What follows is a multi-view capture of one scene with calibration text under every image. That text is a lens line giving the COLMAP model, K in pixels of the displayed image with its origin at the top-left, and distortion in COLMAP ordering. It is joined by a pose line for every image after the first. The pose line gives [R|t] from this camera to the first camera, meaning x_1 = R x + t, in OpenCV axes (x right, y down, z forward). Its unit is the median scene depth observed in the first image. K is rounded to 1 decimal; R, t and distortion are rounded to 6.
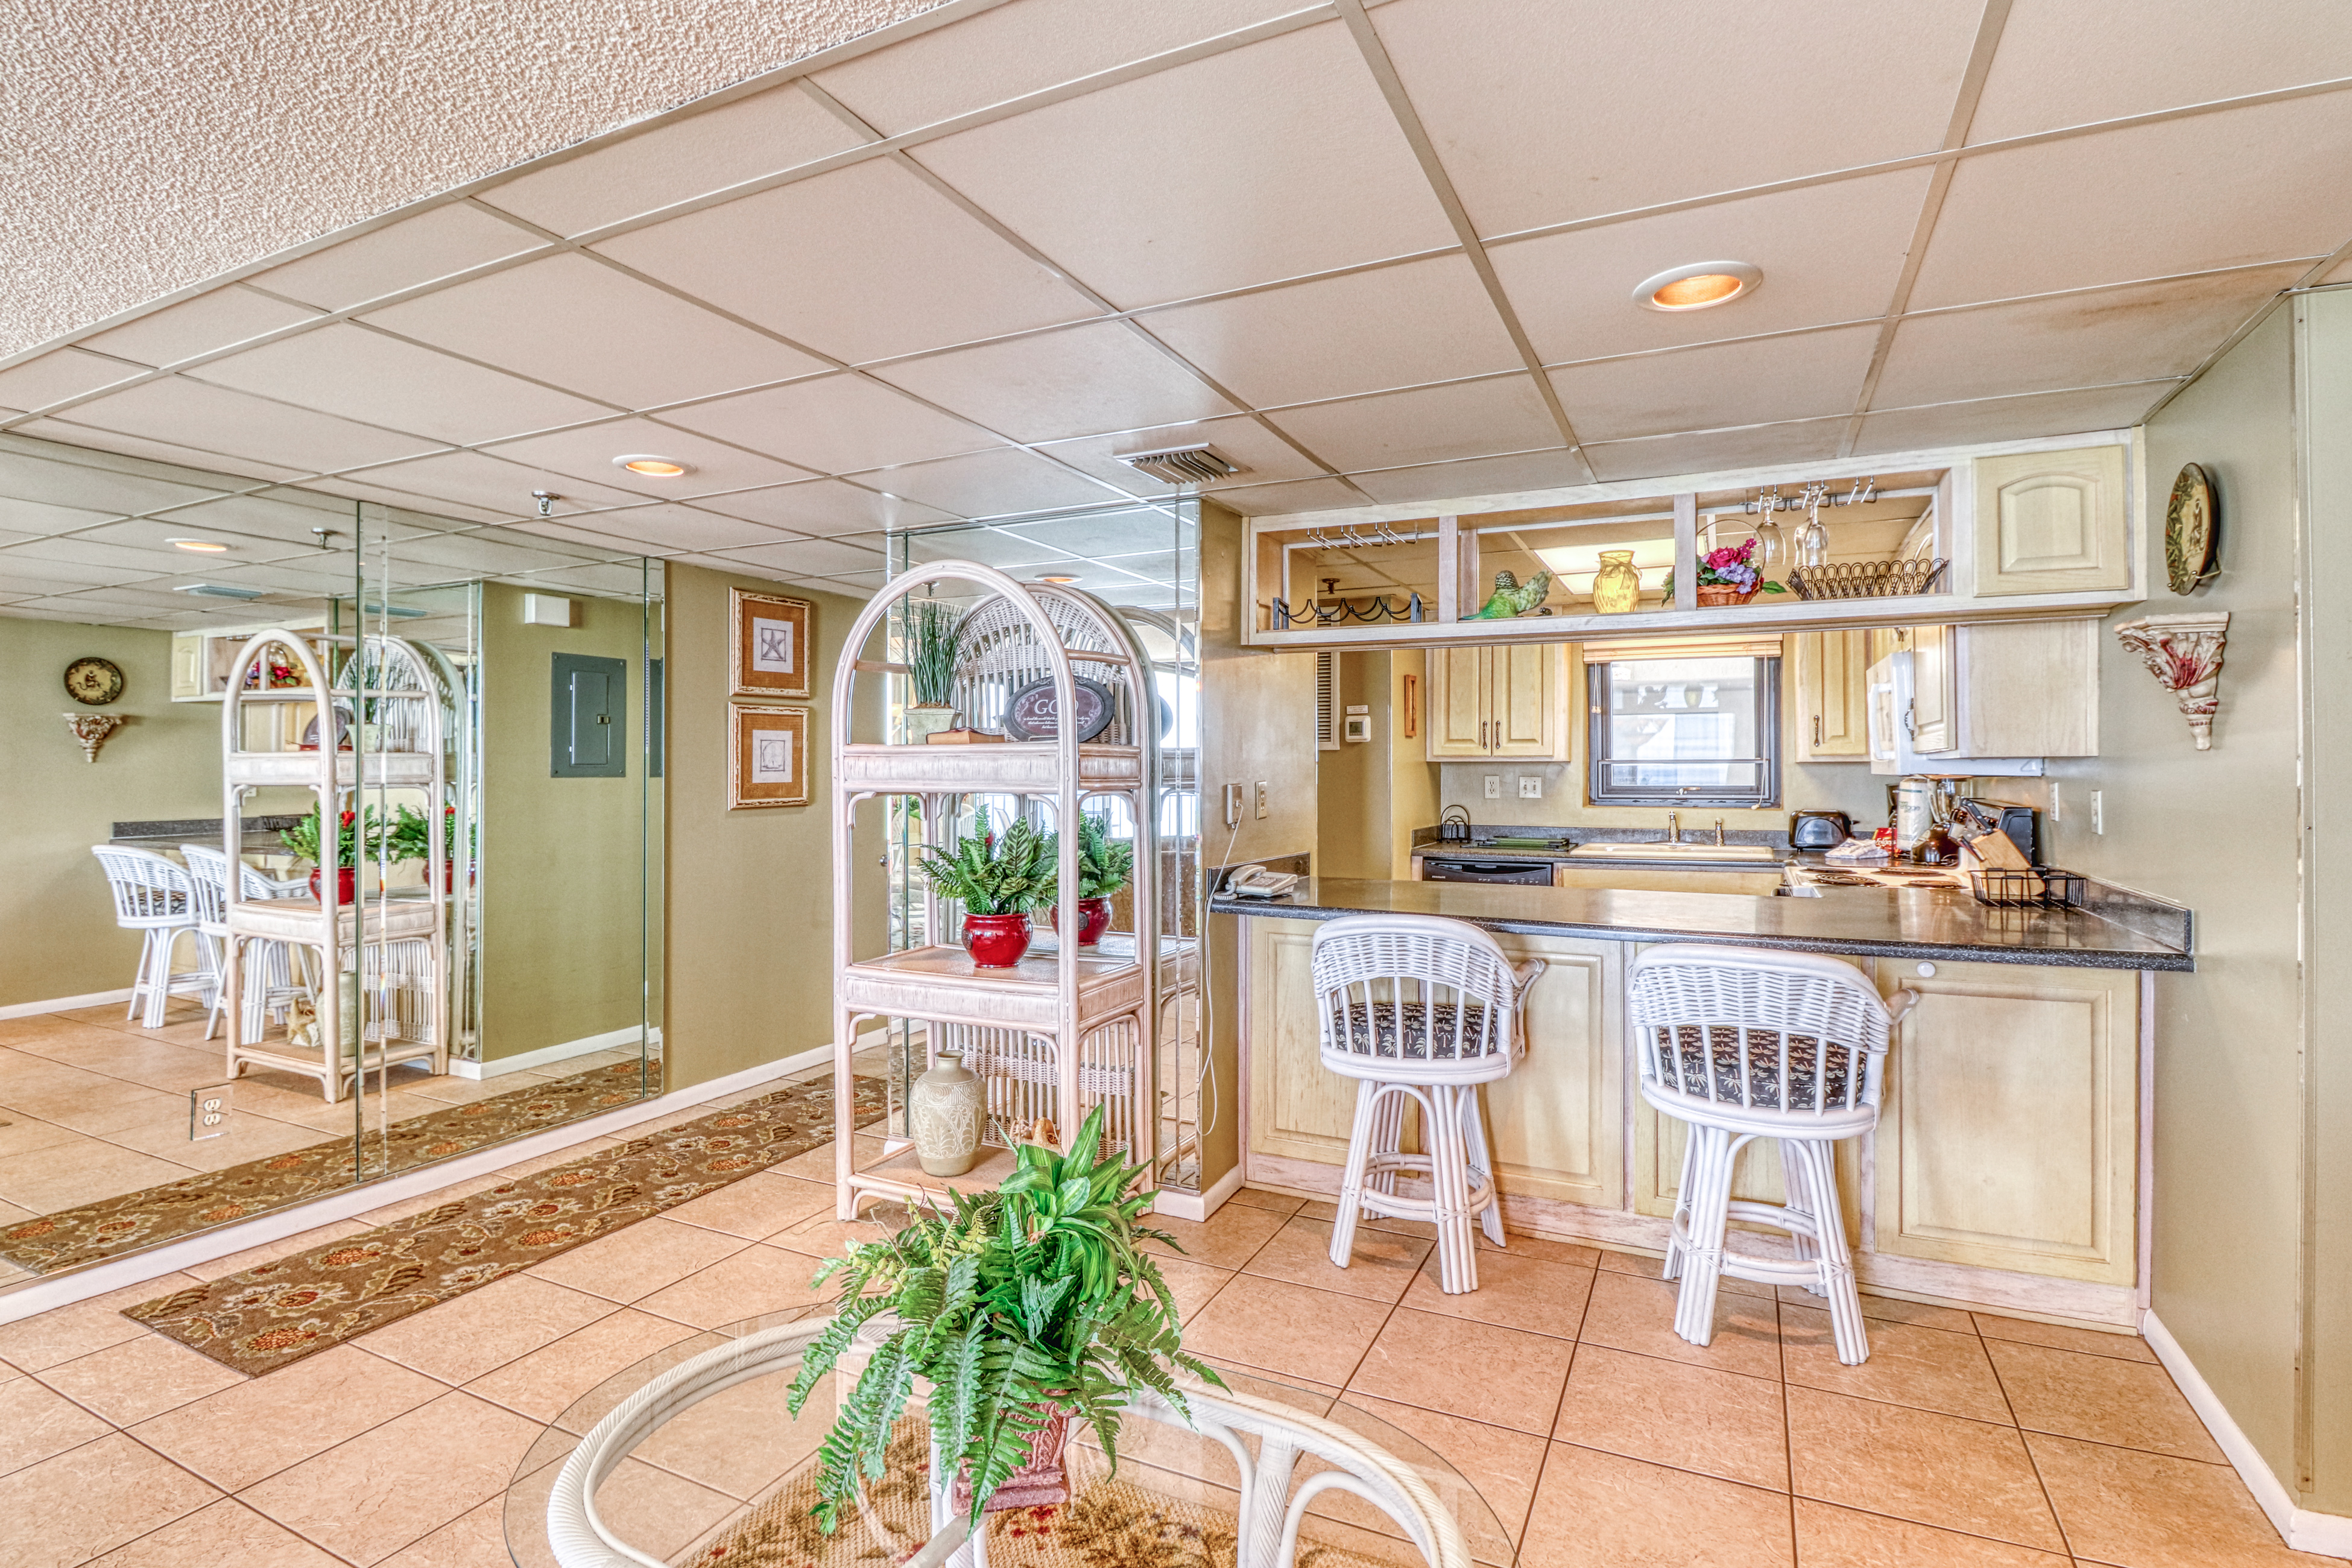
lens RADIAL K [[1118.1, 0, 1203.5], [0, 1118.1, 743.0], [0, 0, 1]] dist [0.001734, -0.000005]
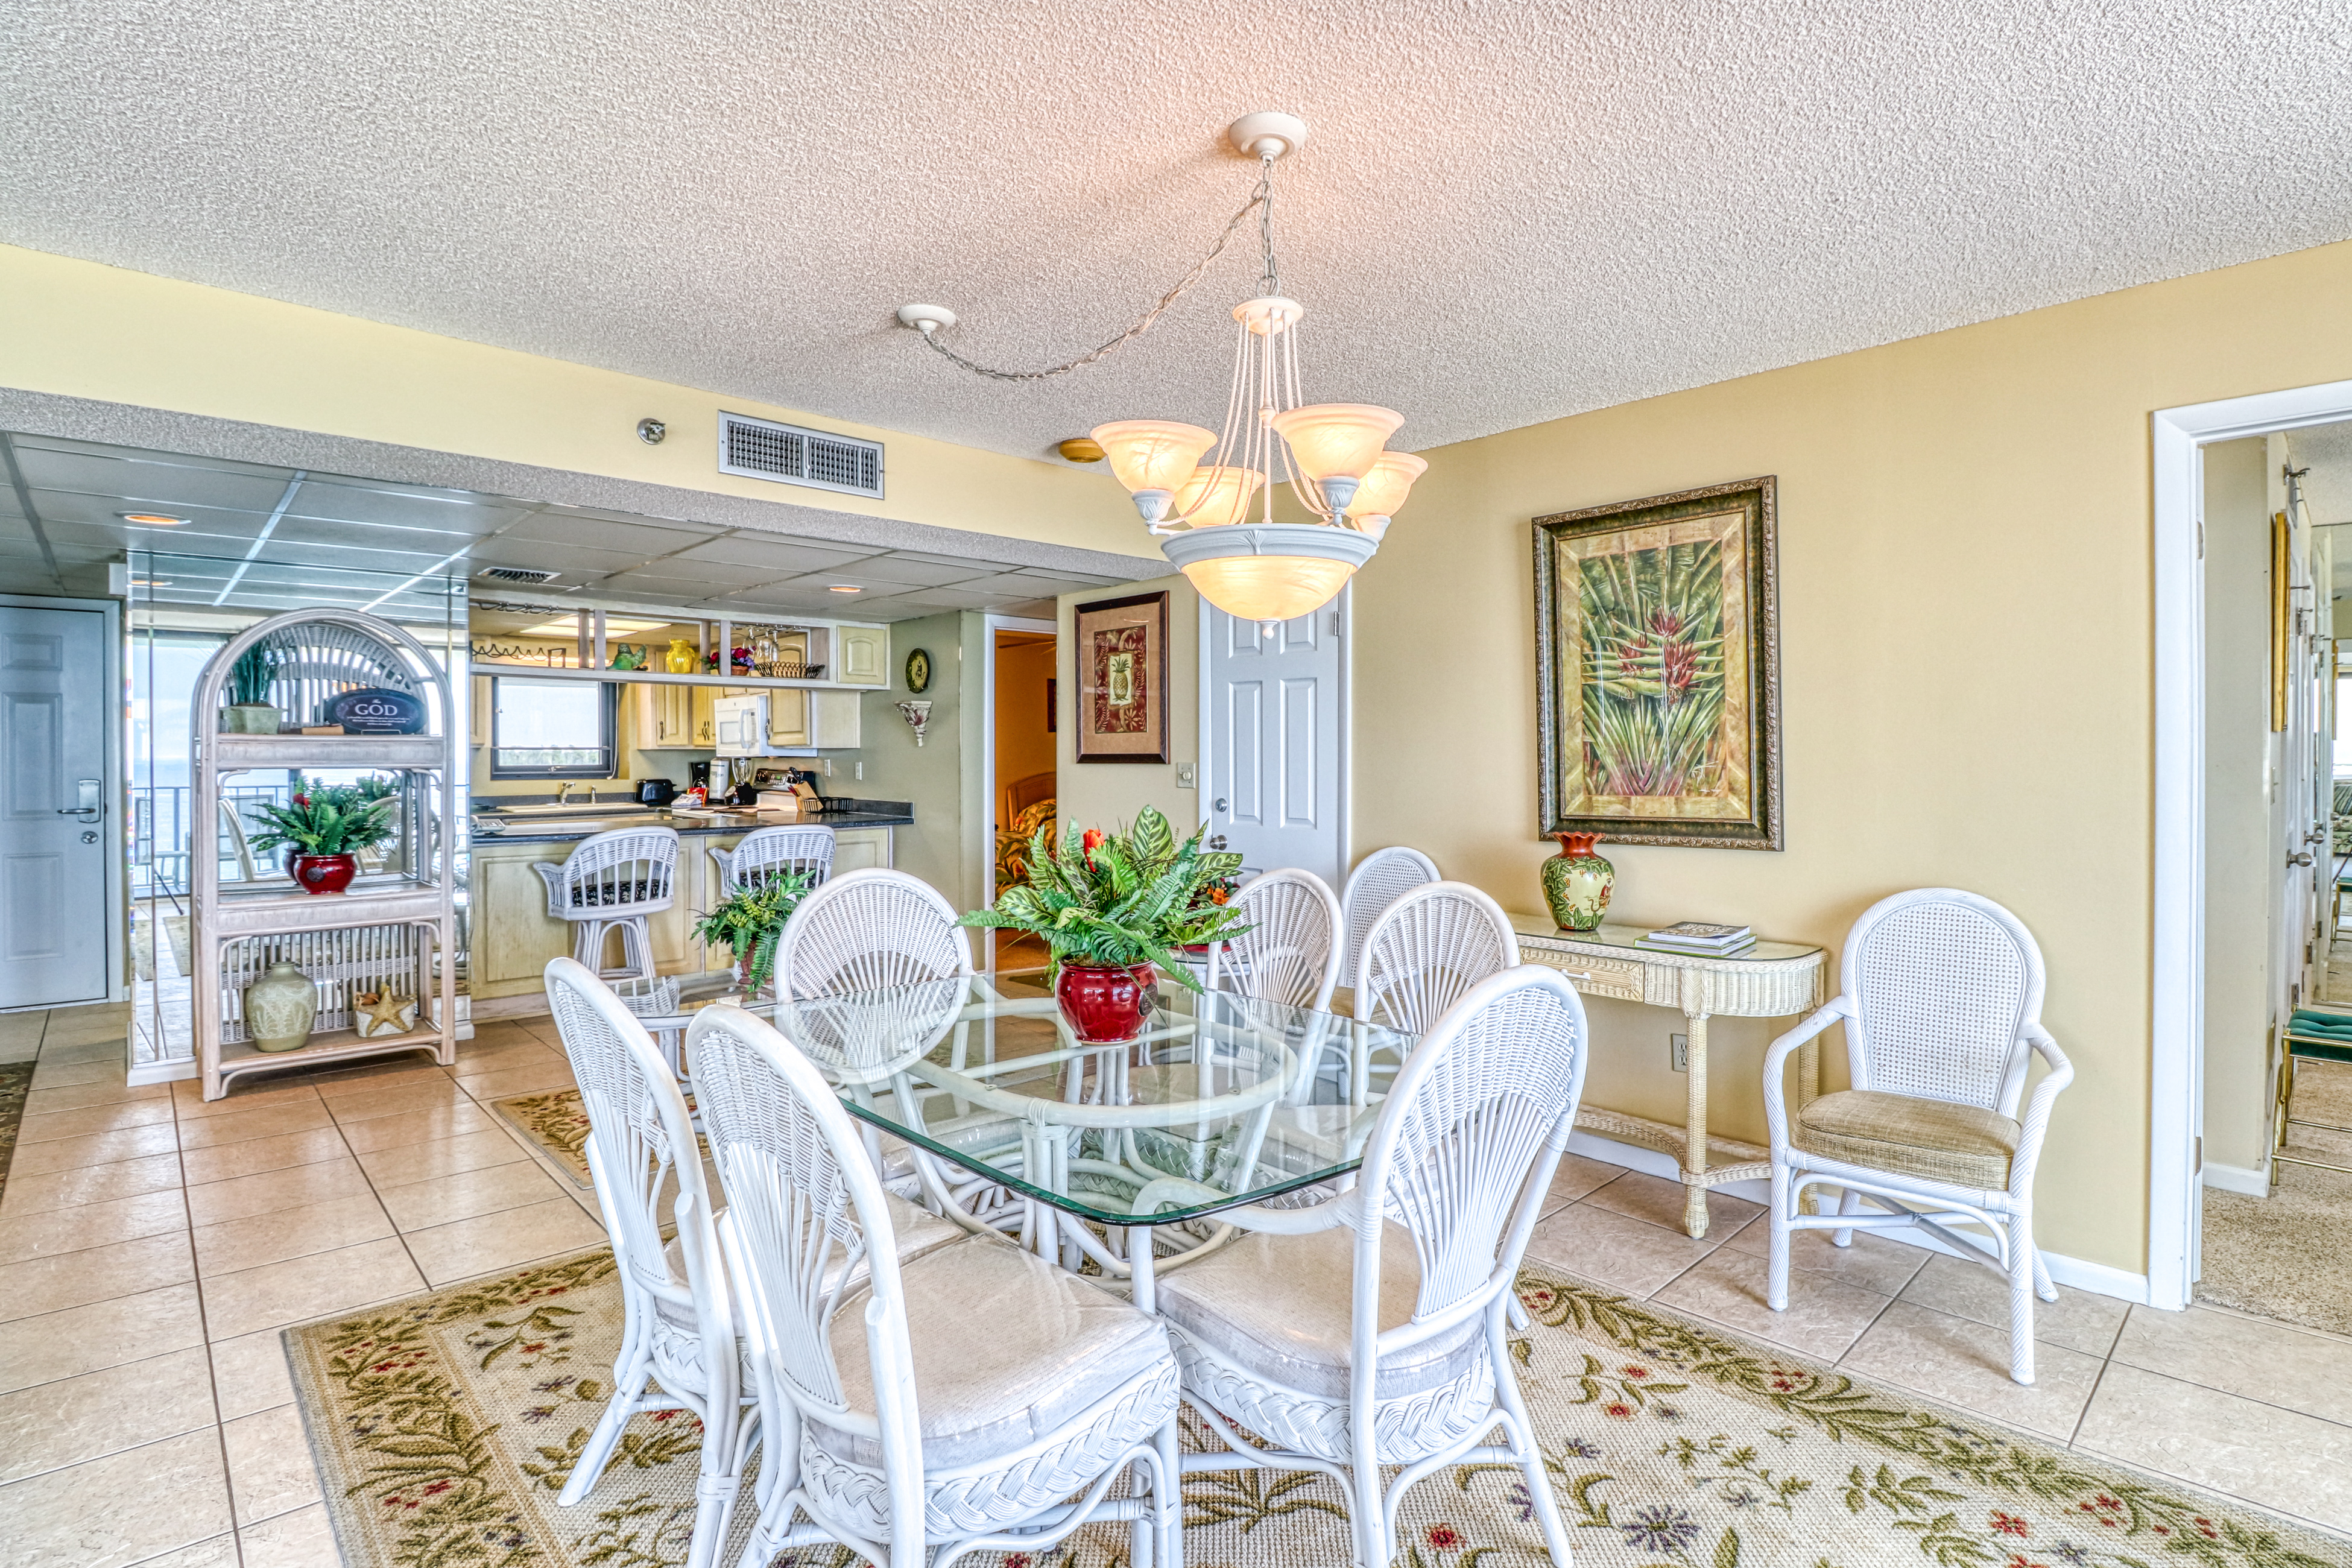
lens RADIAL K [[1118.1, 0, 1181.0], [0, 1118.1, 765.0], [0, 0, 1]] dist [0.001734, -0.000005]
pose [[0.368705, -0.012568, 0.929461, -1.106464], [-0.017763, 0.999631, 0.020563, -0.010868], [-0.929377, -0.024091, 0.368346, -0.515075]]
